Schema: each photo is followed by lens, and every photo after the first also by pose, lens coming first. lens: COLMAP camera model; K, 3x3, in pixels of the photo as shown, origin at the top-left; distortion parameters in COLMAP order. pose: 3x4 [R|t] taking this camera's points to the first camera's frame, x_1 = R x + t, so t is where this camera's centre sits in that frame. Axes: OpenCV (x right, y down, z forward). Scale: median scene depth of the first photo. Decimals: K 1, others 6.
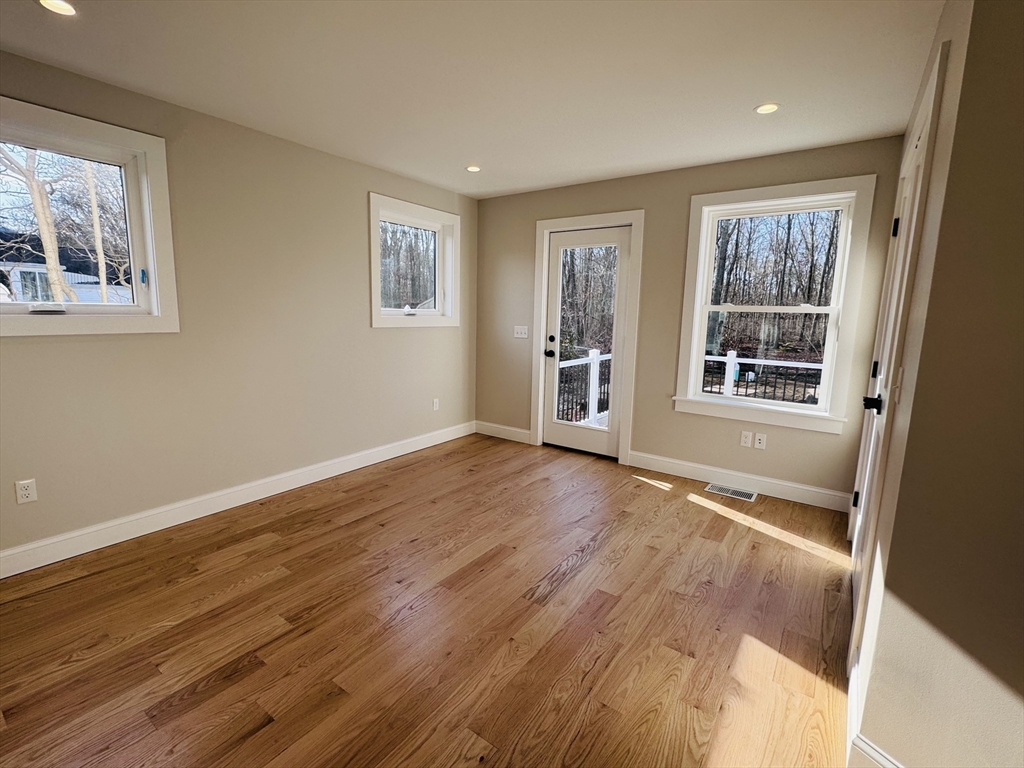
lens RADIAL K [[473.2, 0, 507.1], [0, 473.2, 384.2], [0, 0, 1]] dist [-0.001677, -0.000002]
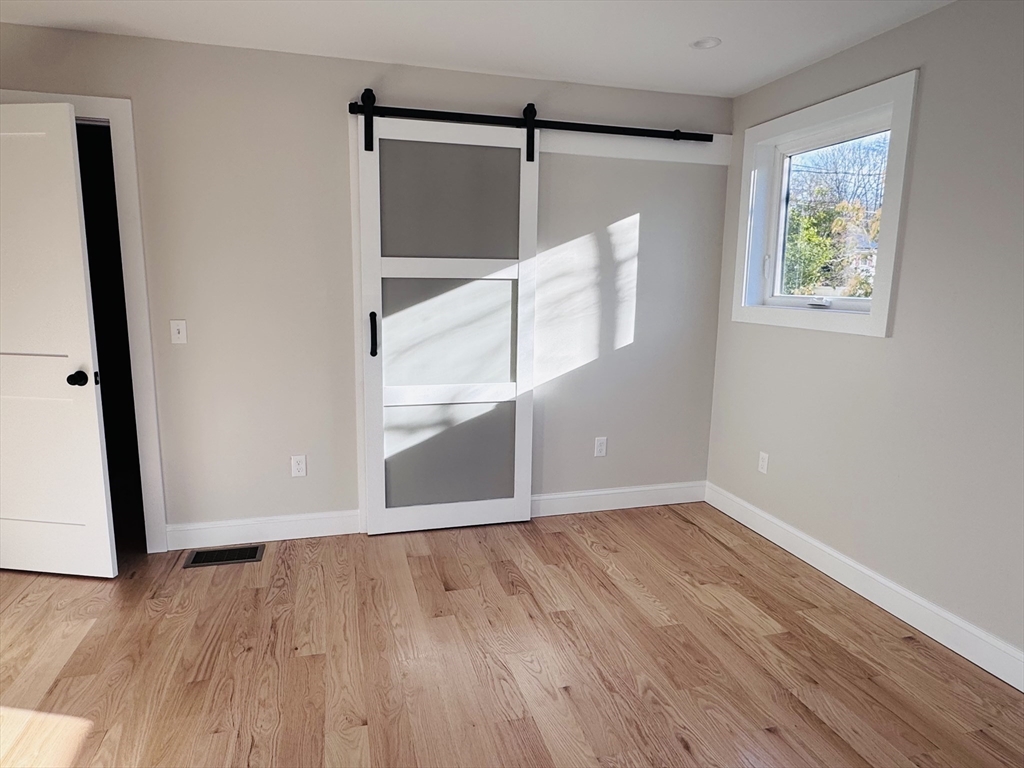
lens RADIAL K [[622.3, 0, 508.7], [0, 622.3, 386.3], [0, 0, 1]] dist [-0.003006, 0.001703]
pose [[-0.620551, 0.105644, -0.777017, 0.383406], [-0.145913, 0.958022, 0.246785, -0.176020], [0.770471, 0.266519, -0.579087, 1.046215]]
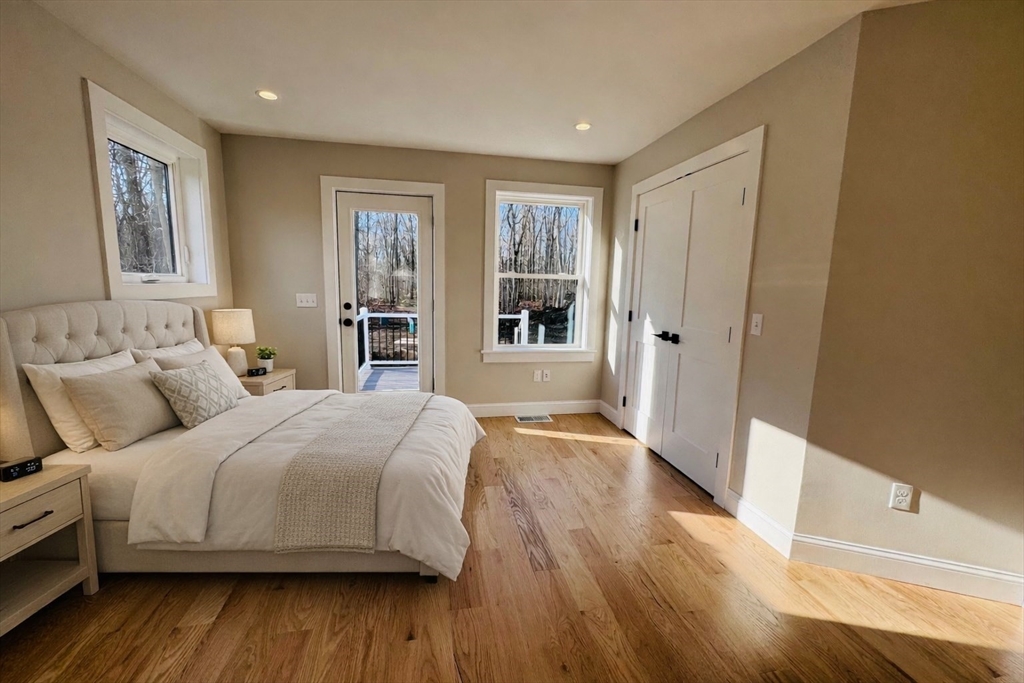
lens RADIAL K [[414.1, 0, 512.4], [0, 414.1, 337.7], [0, 0, 1]] dist [0.011926, -0.000172]
pose [[0.678042, -0.105283, 0.727444, -0.428006], [0.105632, 0.993372, 0.045312, -0.056445], [-0.727393, 0.046118, 0.684670, 0.311720]]
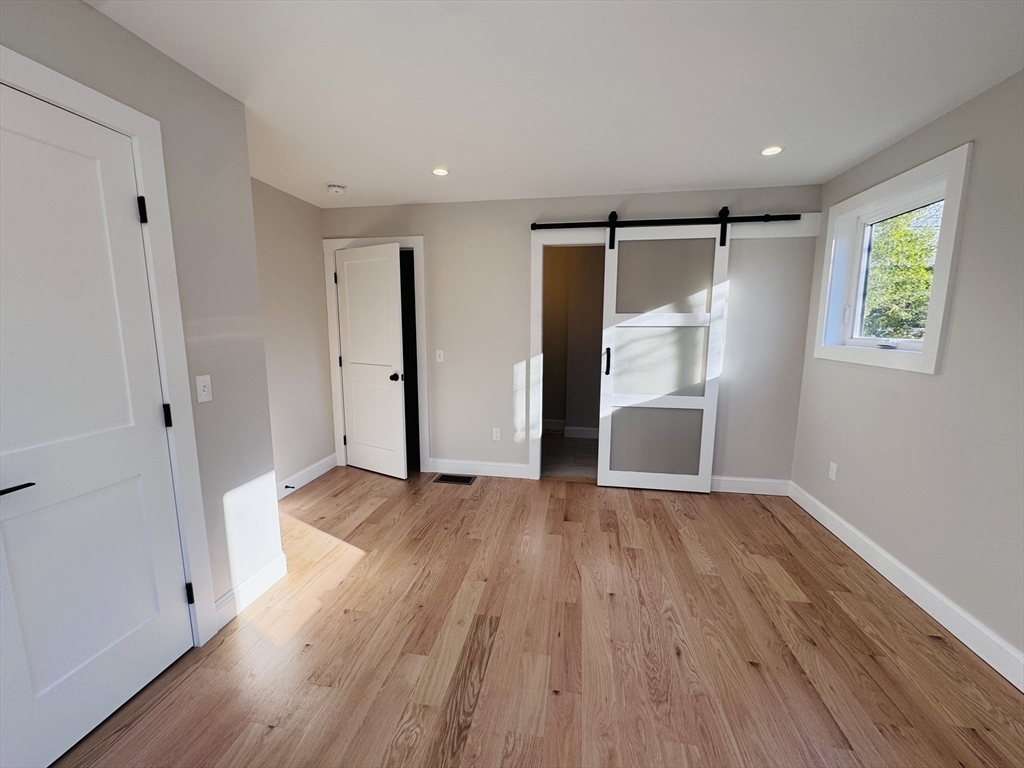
lens RADIAL K [[407.8, 0, 511.3], [0, 407.8, 383.8], [0, 0, 1]] dist [-0.002721, 0.000415]
pose [[-0.895926, 0.041875, -0.442225, 0.280097], [-0.089339, 0.958217, 0.271731, -0.206947], [0.435127, 0.282959, -0.854751, 1.203877]]
